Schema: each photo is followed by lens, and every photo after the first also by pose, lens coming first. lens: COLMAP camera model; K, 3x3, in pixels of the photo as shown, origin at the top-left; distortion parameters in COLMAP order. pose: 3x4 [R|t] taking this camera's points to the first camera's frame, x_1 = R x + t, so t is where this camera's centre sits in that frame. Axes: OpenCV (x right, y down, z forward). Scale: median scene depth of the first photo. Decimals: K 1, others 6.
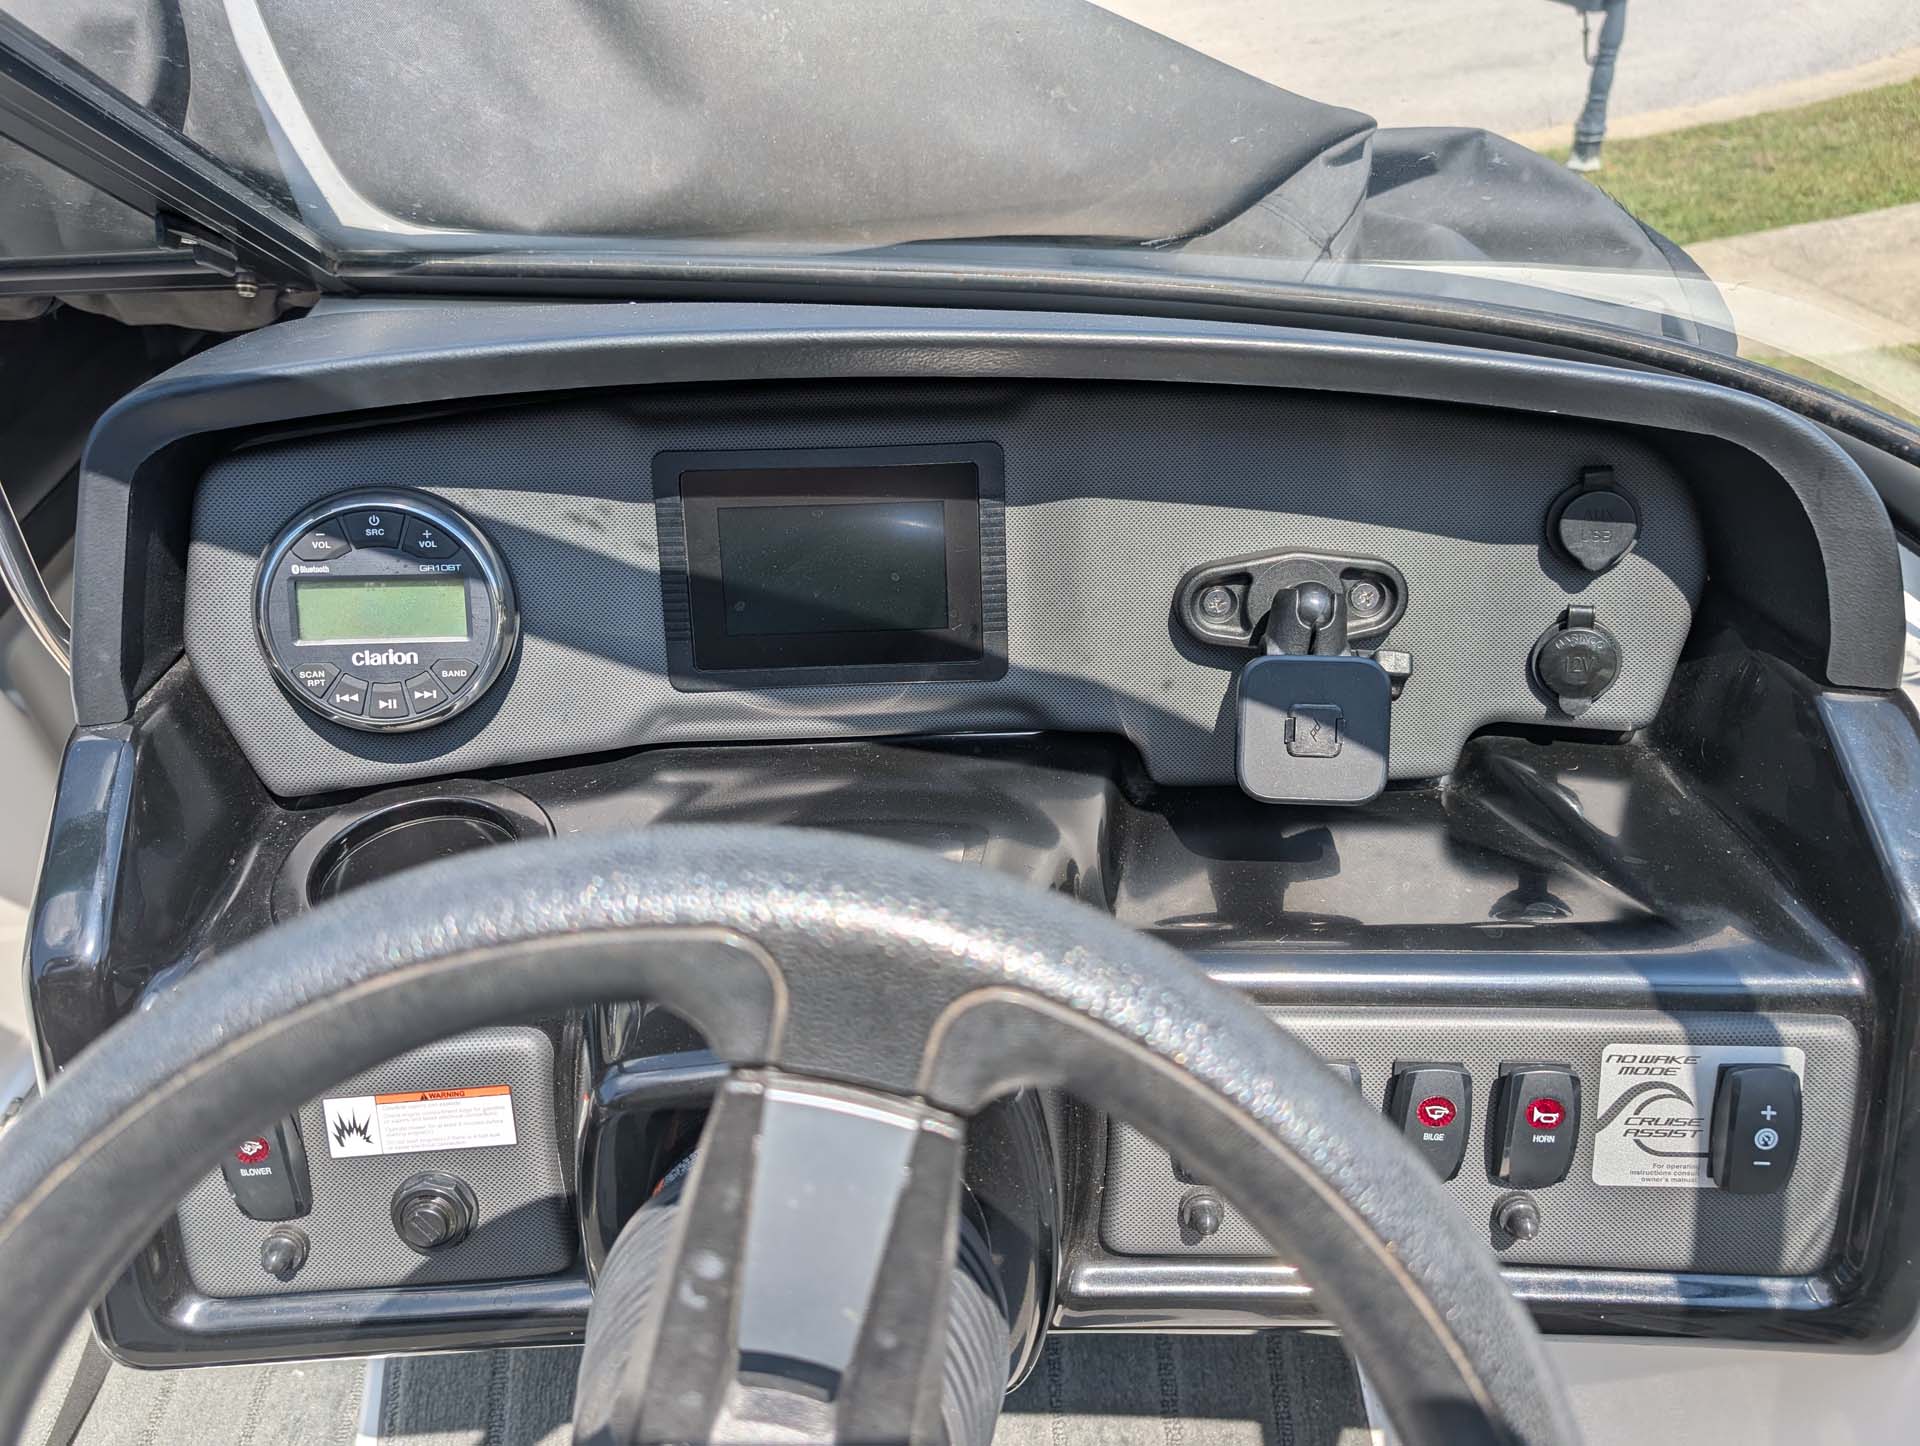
lens RADIAL K [[1386.1, 0, 906.5], [0, 1386.1, 716.0], [0, 0, 1]] dist [-0.003021, 0.004961]
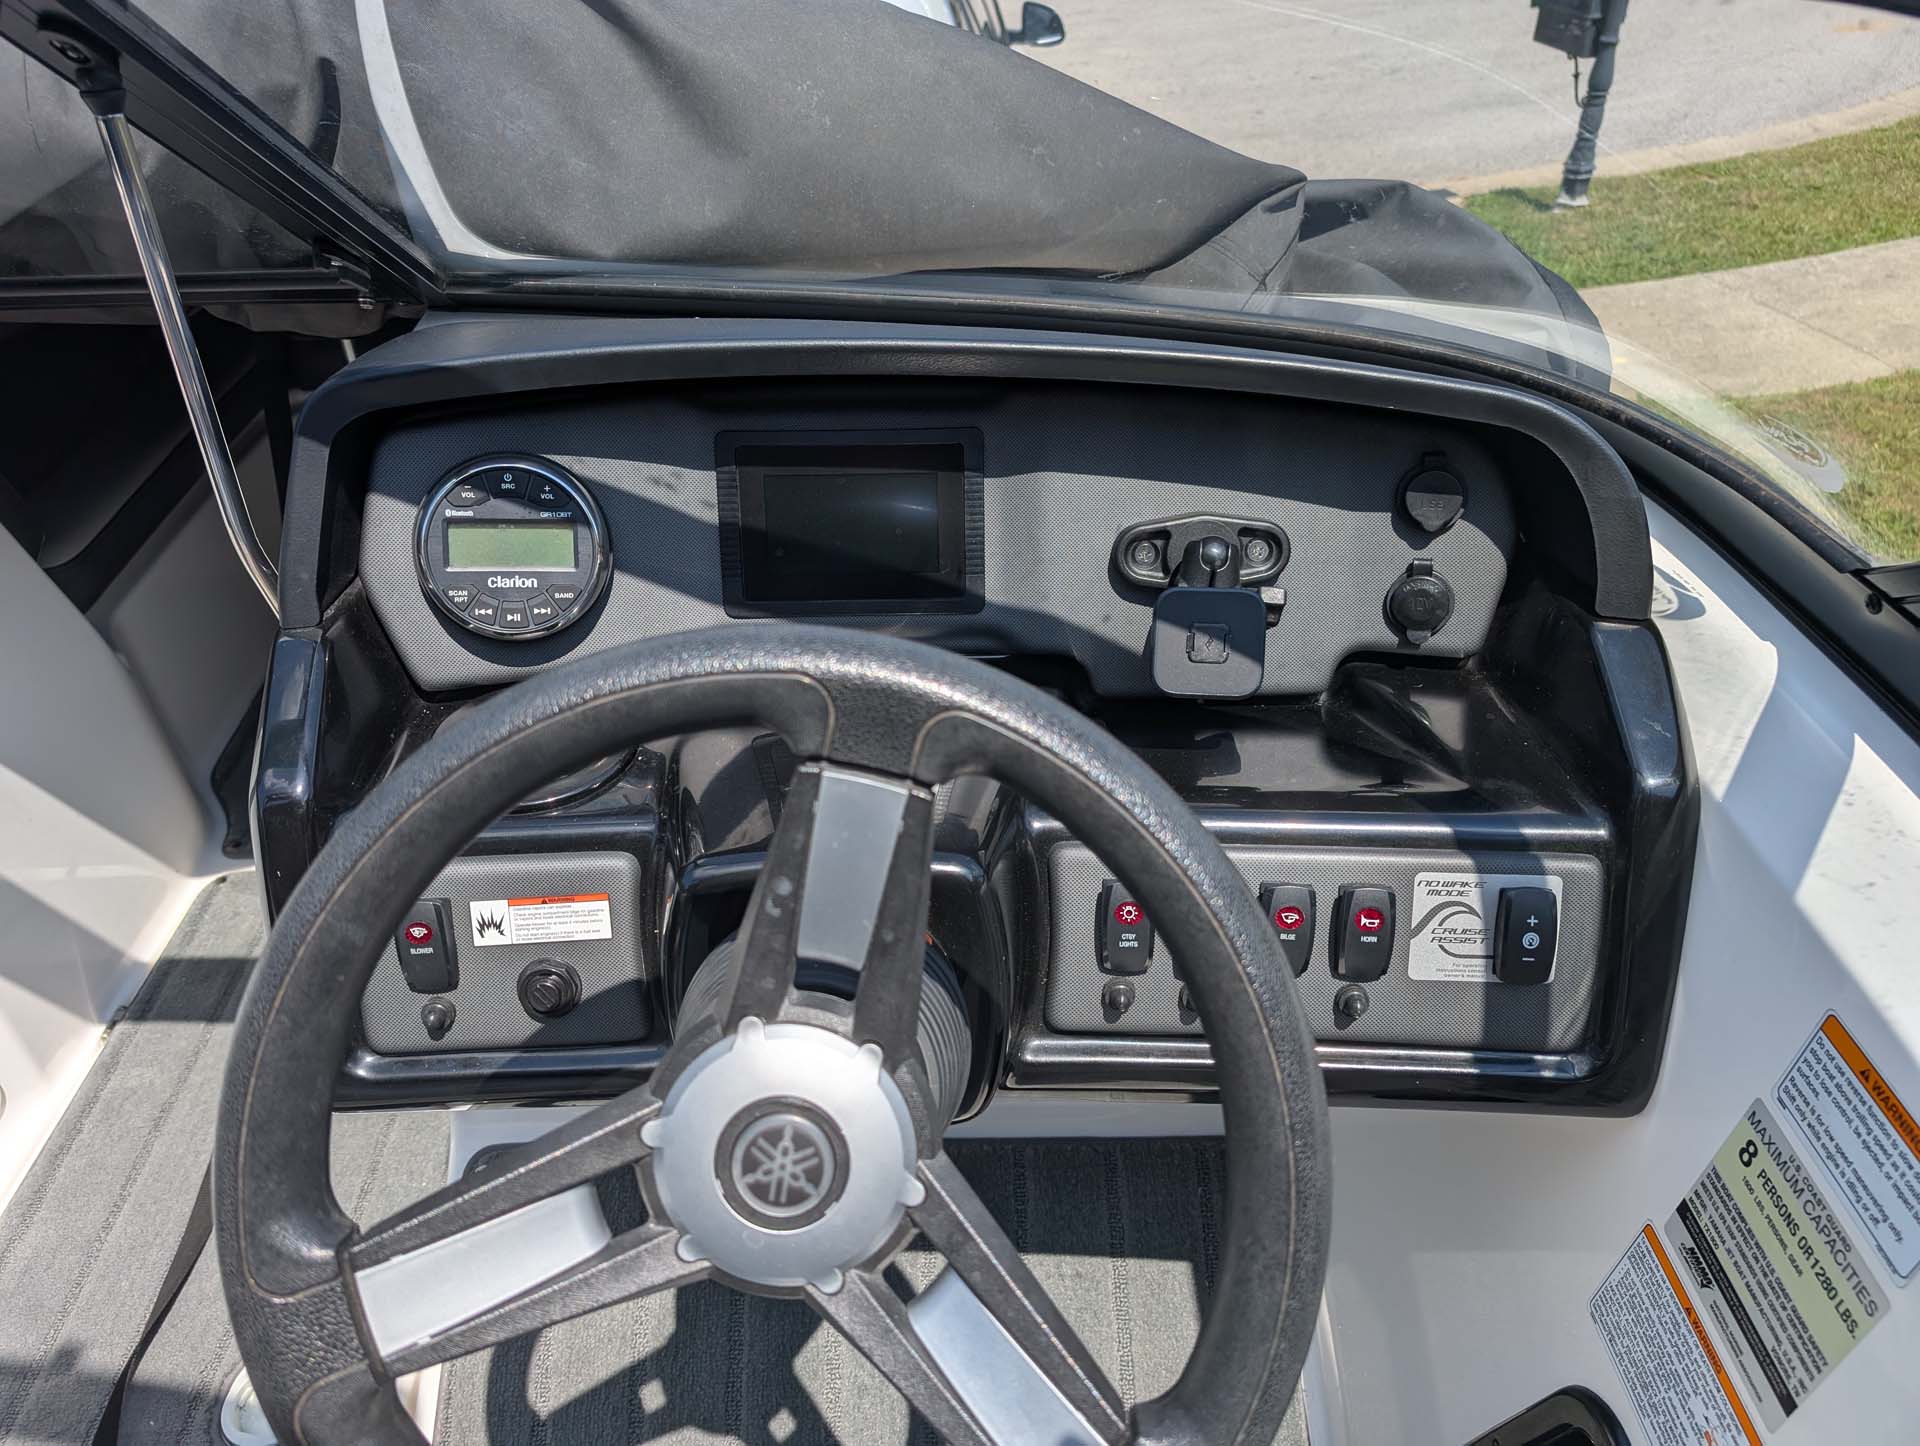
lens RADIAL K [[1356.2, 0, 903.6], [0, 1356.2, 721.3], [0, 0, 1]] dist [0.007172, 0.000573]
pose [[0.999877, 0.015604, -0.001683, 0.001379], [-0.015614, 0.999860, -0.006083, 0.086994], [0.001587, 0.006109, 0.999980, -0.276330]]
